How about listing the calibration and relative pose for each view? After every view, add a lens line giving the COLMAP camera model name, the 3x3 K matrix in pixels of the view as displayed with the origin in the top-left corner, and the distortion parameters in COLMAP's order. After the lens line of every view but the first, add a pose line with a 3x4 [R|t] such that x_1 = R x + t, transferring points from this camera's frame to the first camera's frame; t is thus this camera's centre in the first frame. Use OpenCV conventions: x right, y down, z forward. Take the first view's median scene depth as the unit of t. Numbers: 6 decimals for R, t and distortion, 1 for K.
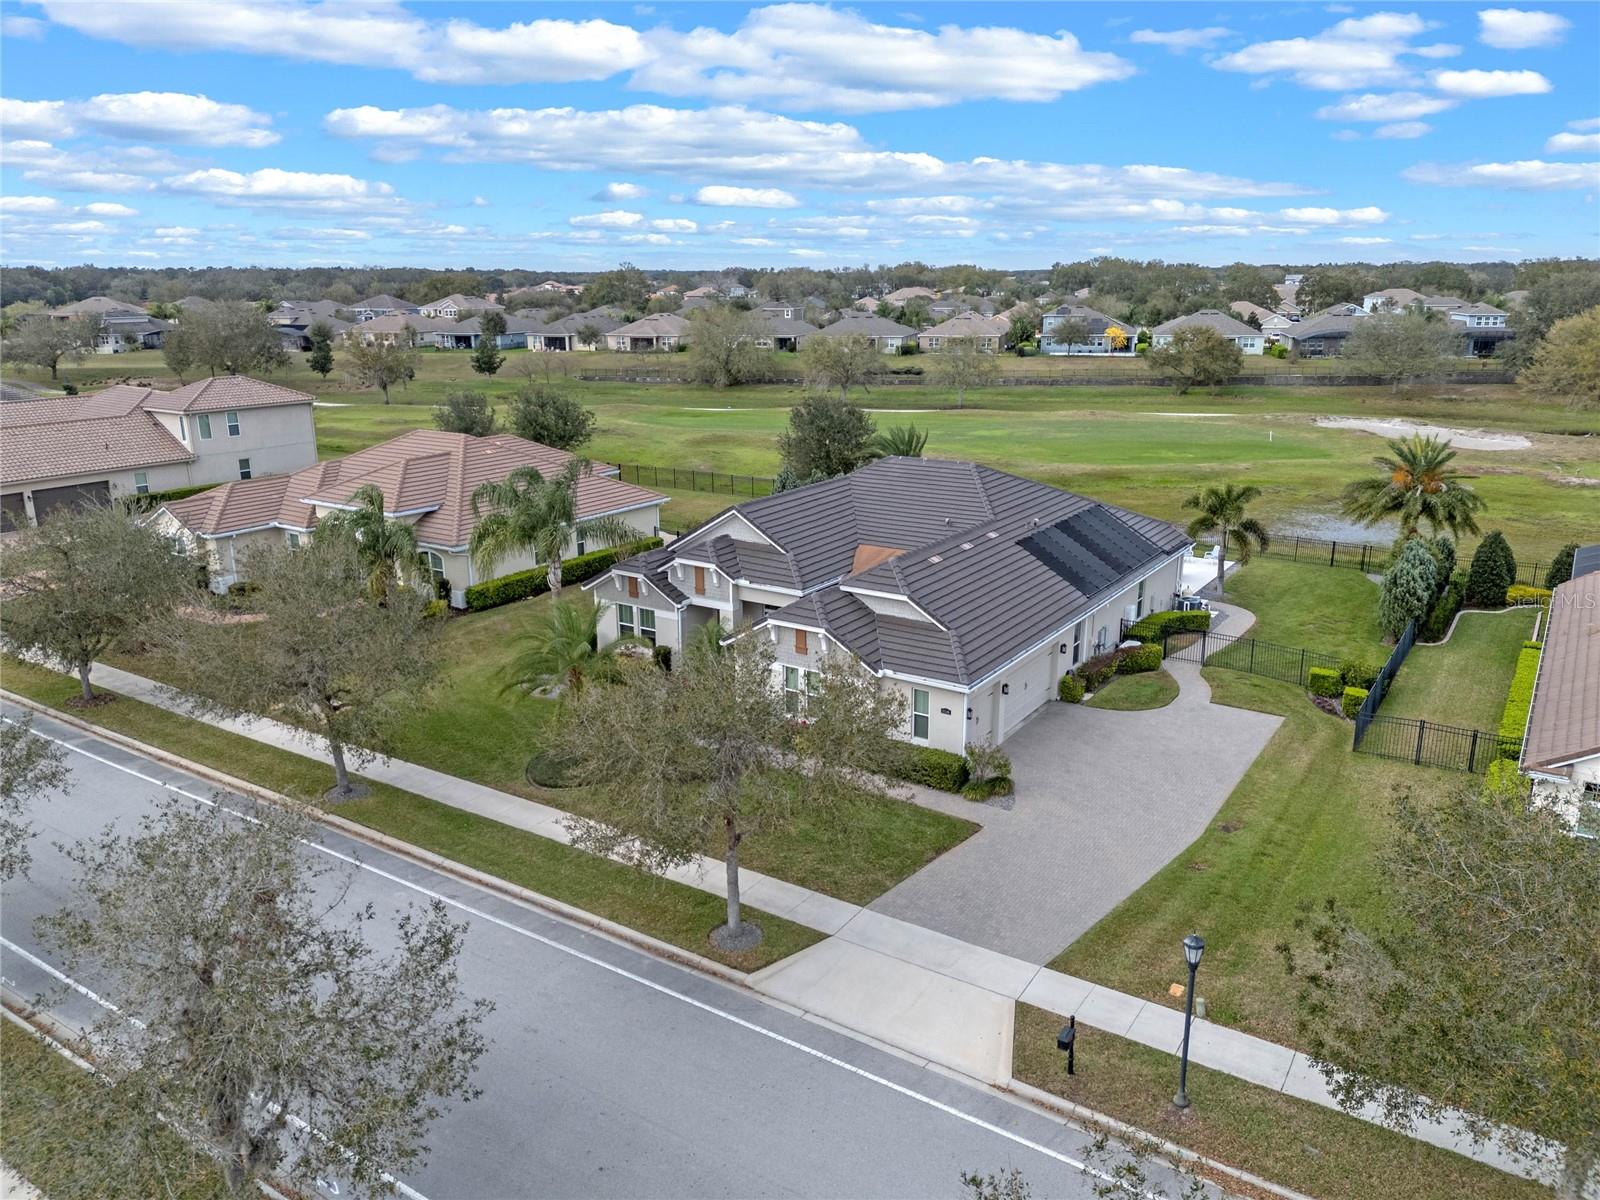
lens RADIAL K [[1162.0, 0, 798.4], [0, 1162.0, 605.3], [0, 0, 1]] dist [0.086345, -0.089948]
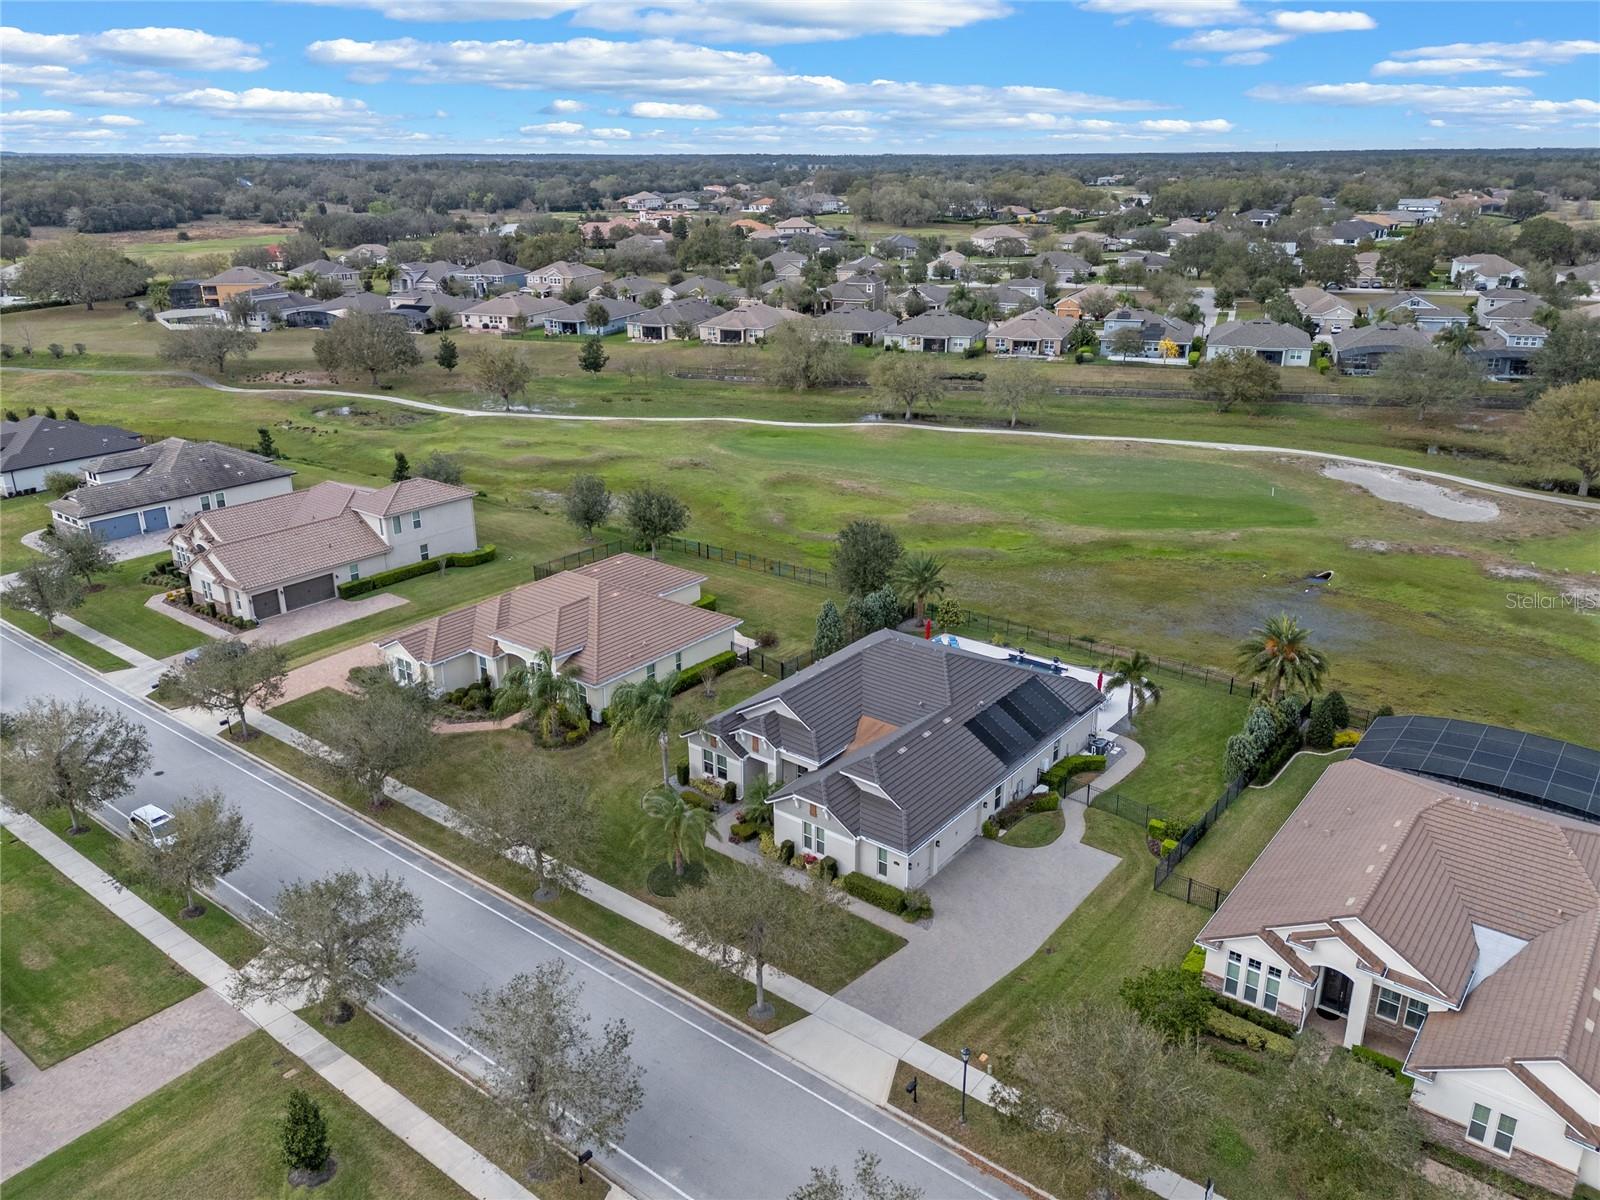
lens RADIAL K [[1182.3, 0, 800.0], [0, 1182.3, 600.0], [0, 0, 1]] dist [0.091339, -0.105948]
pose [[0.996980, 0.028502, -0.072242, 0.082655], [-0.022476, 0.996306, 0.082886, -0.345425], [0.074337, -0.081012, 0.993937, -0.549355]]
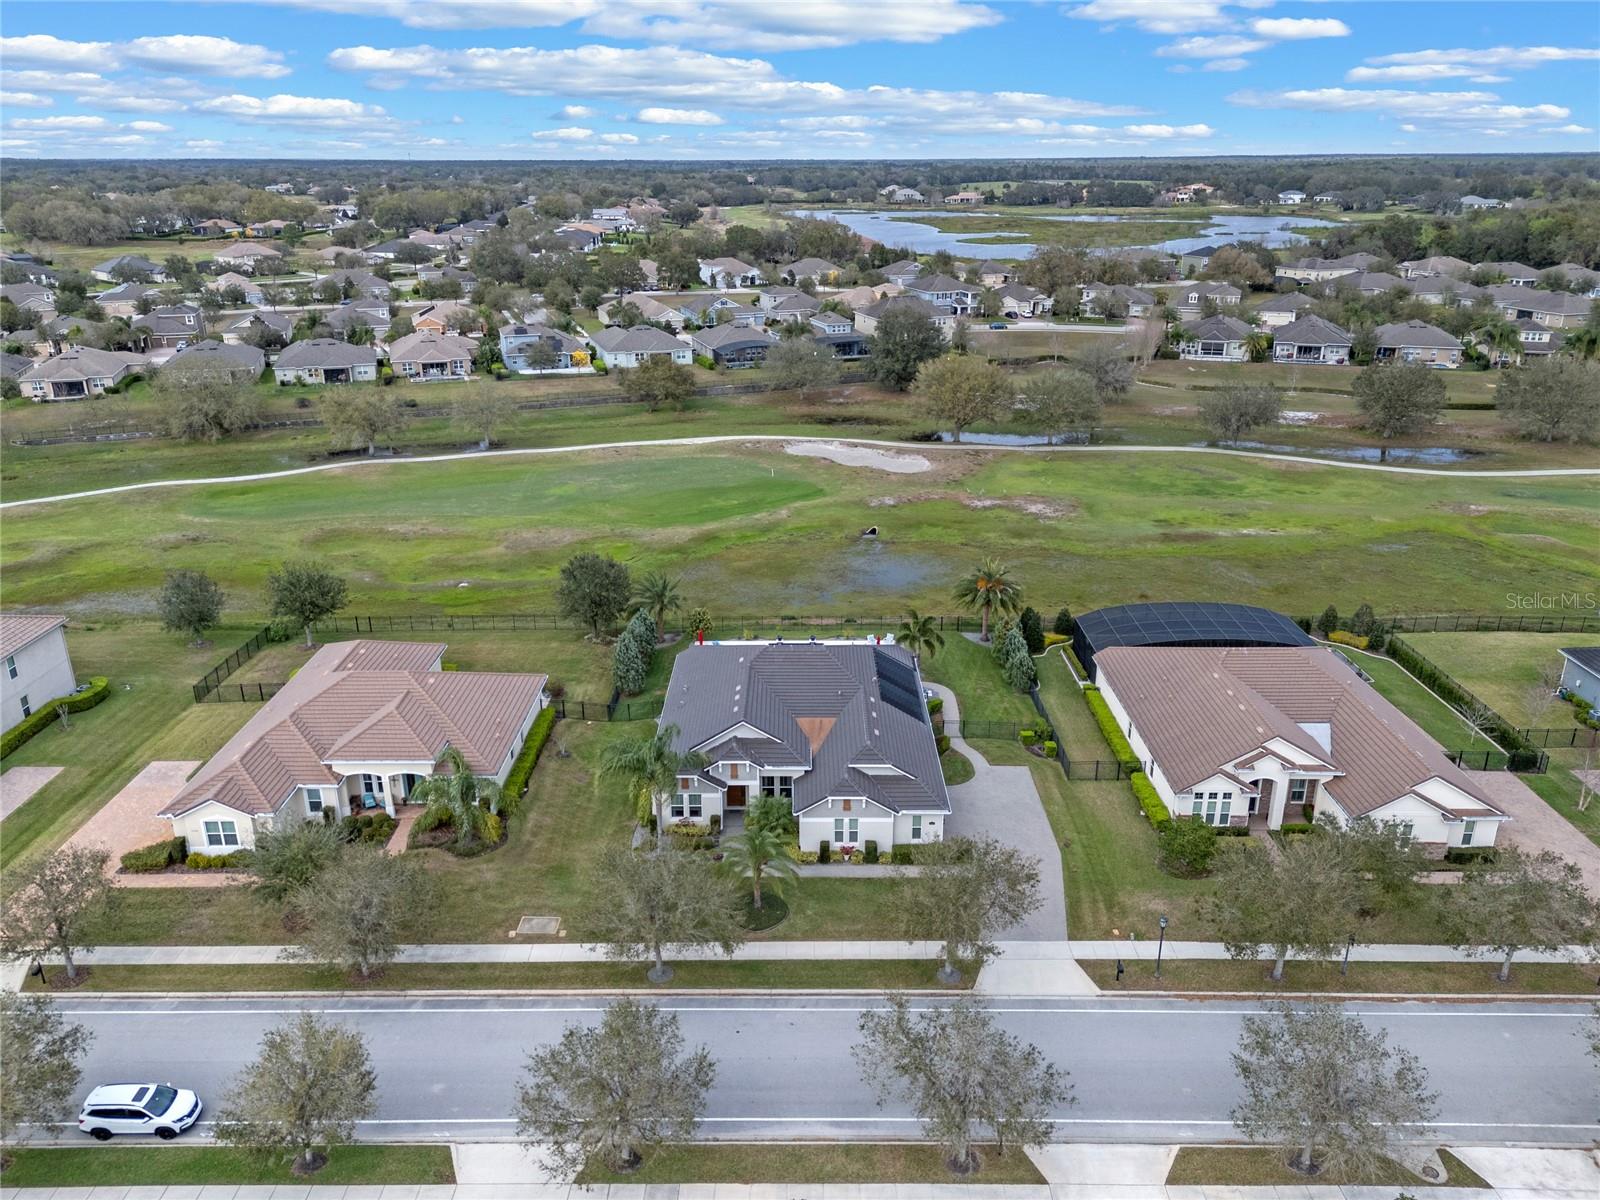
lens RADIAL K [[1159.7, 0, 797.1], [0, 1159.7, 602.3], [0, 0, 1]] dist [0.098459, -0.124257]
pose [[0.835152, -0.191418, 0.515635, -0.803234], [0.147584, 0.981096, 0.125174, -0.442579], [-0.529848, -0.028439, 0.847615, -0.412357]]
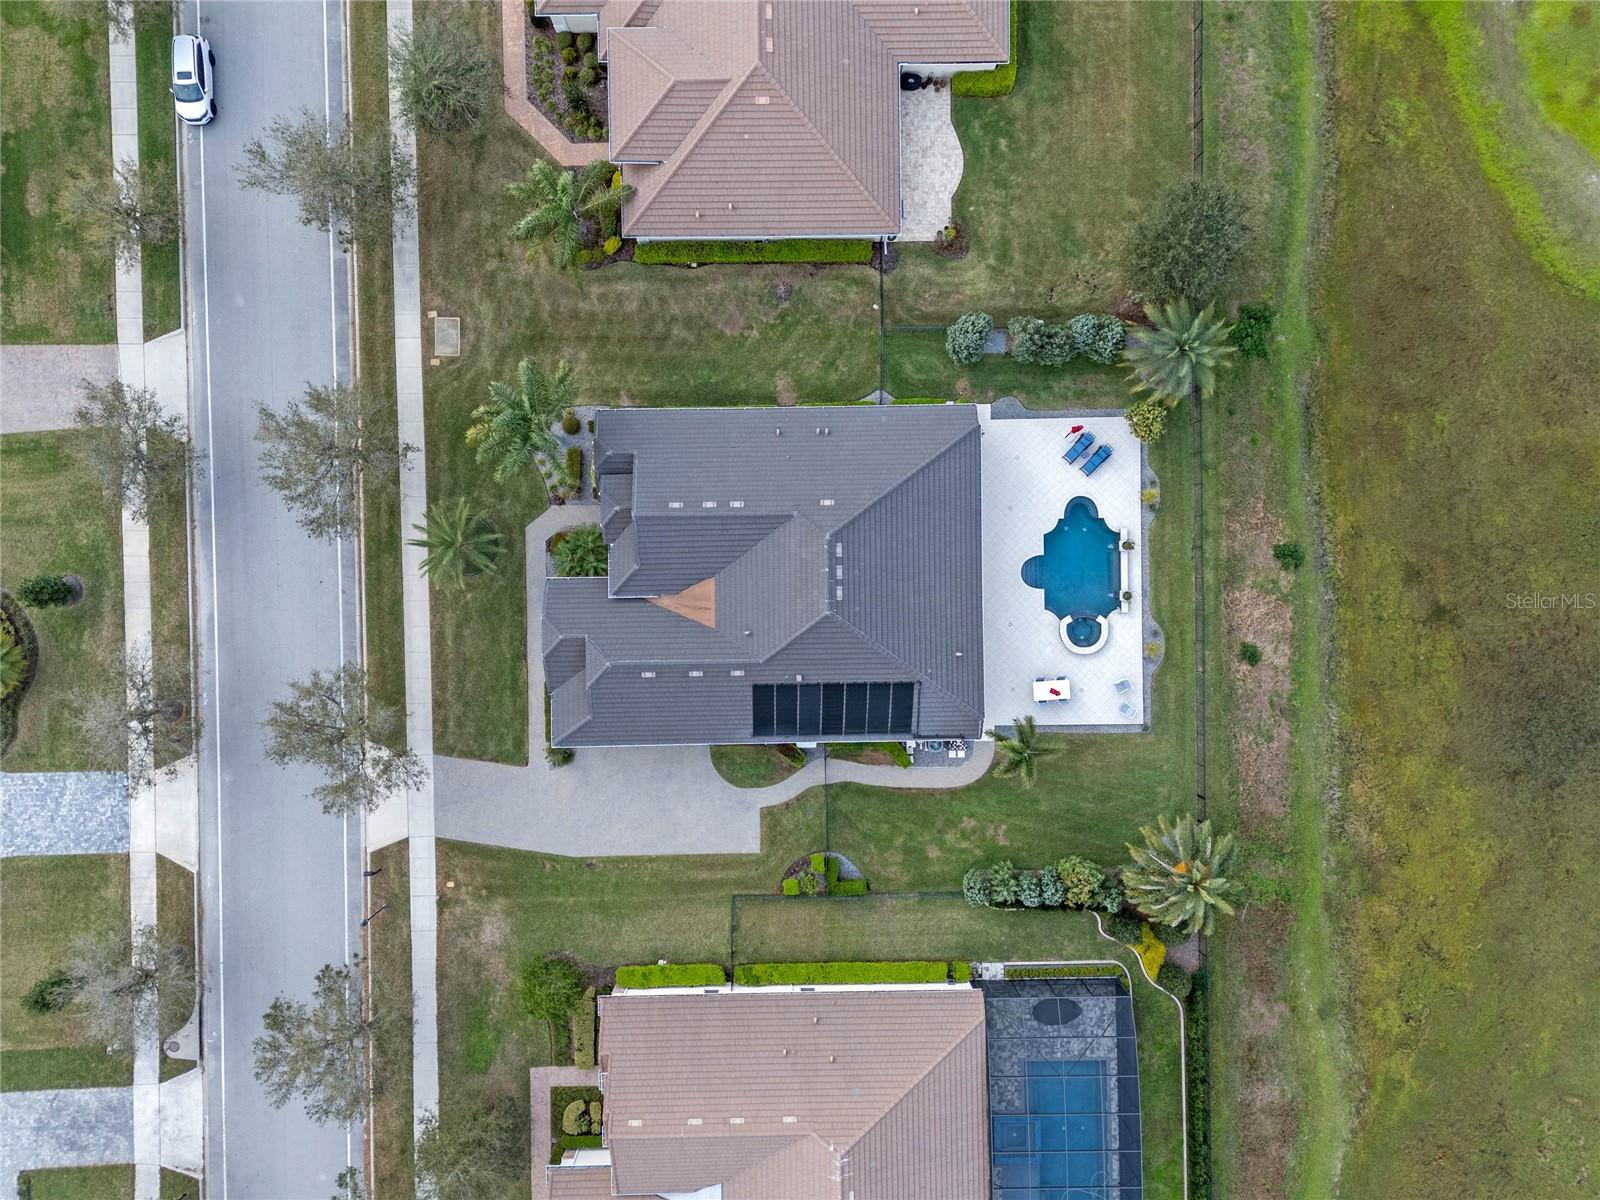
lens RADIAL K [[1162.0, 0, 798.4], [0, 1162.0, 605.3], [0, 0, 1]] dist [0.086345, -0.089948]
pose [[0.566277, 0.823945, 0.021090, 0.114321], [-0.234982, 0.136866, 0.962315, -1.436977], [0.790008, -0.549893, 0.271117, 0.733556]]
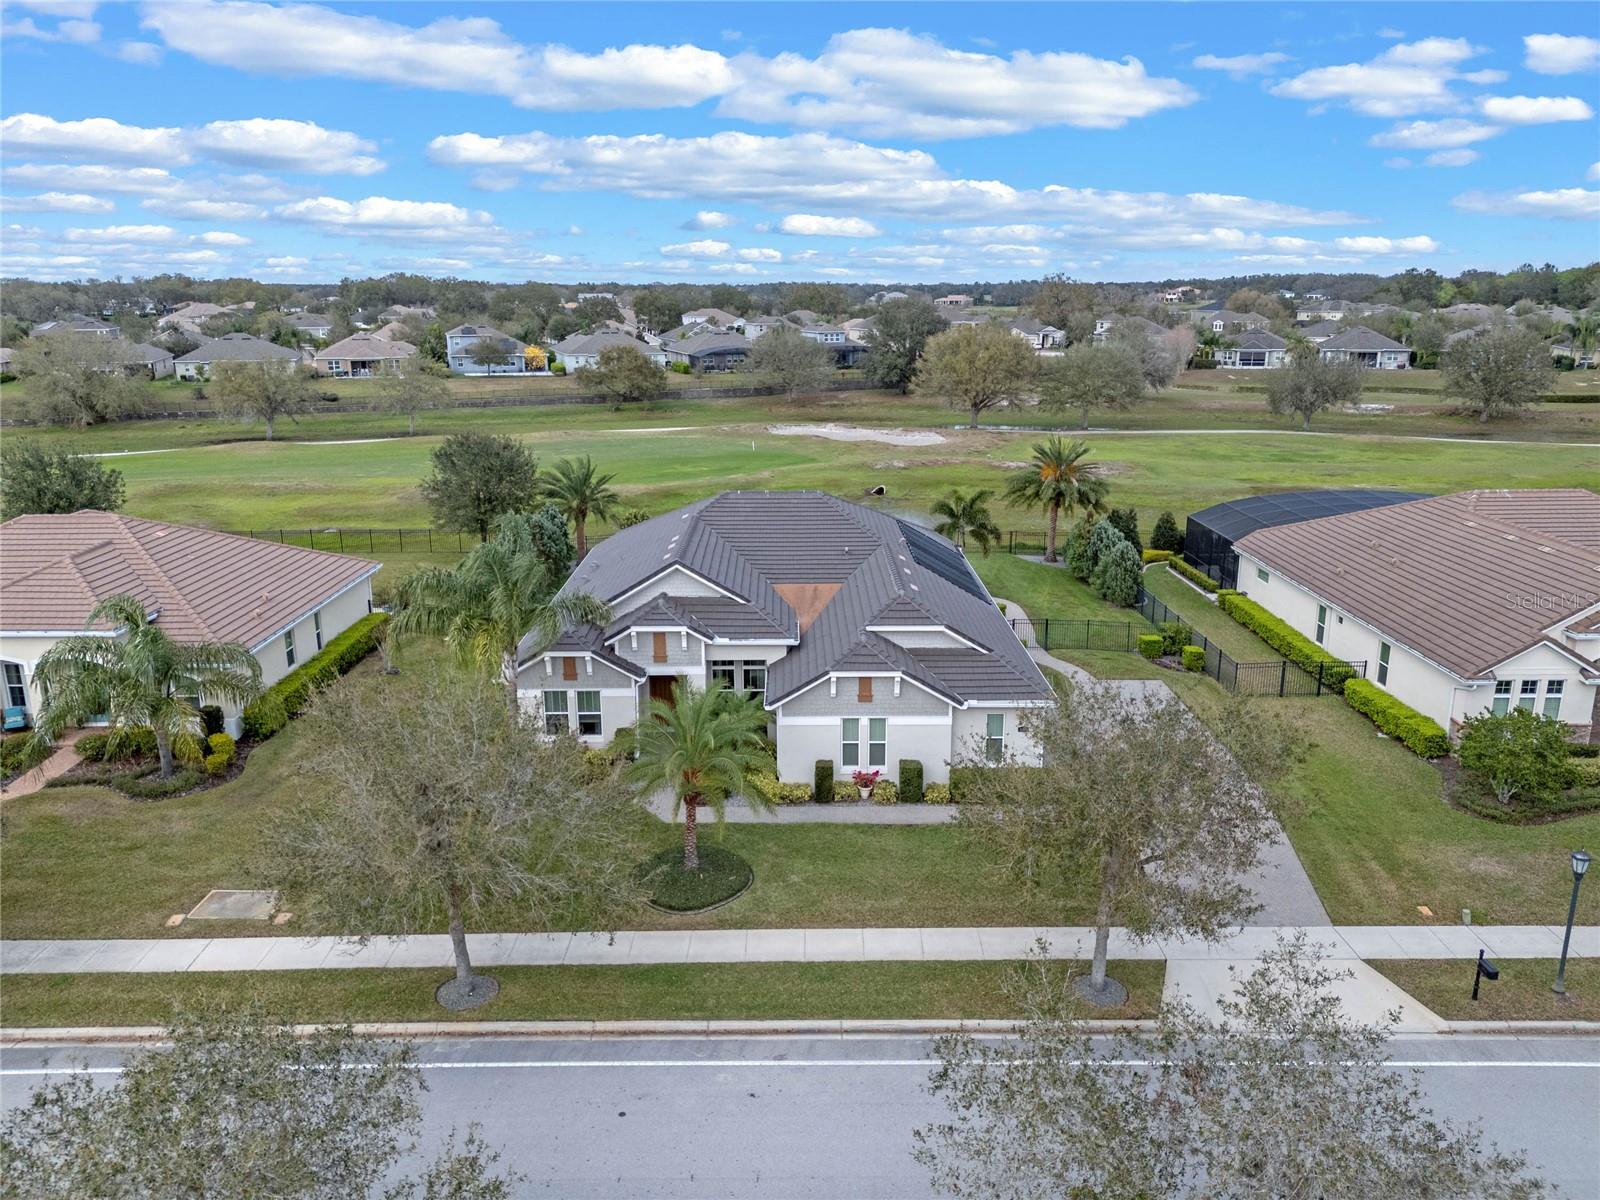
lens RADIAL K [[1162.0, 0, 798.4], [0, 1162.0, 605.3], [0, 0, 1]] dist [0.086345, -0.089948]
pose [[0.830227, -0.143300, 0.538691, -0.475891], [0.150058, 0.988172, 0.031601, -0.065870], [-0.536848, 0.054599, 0.841910, 0.185887]]
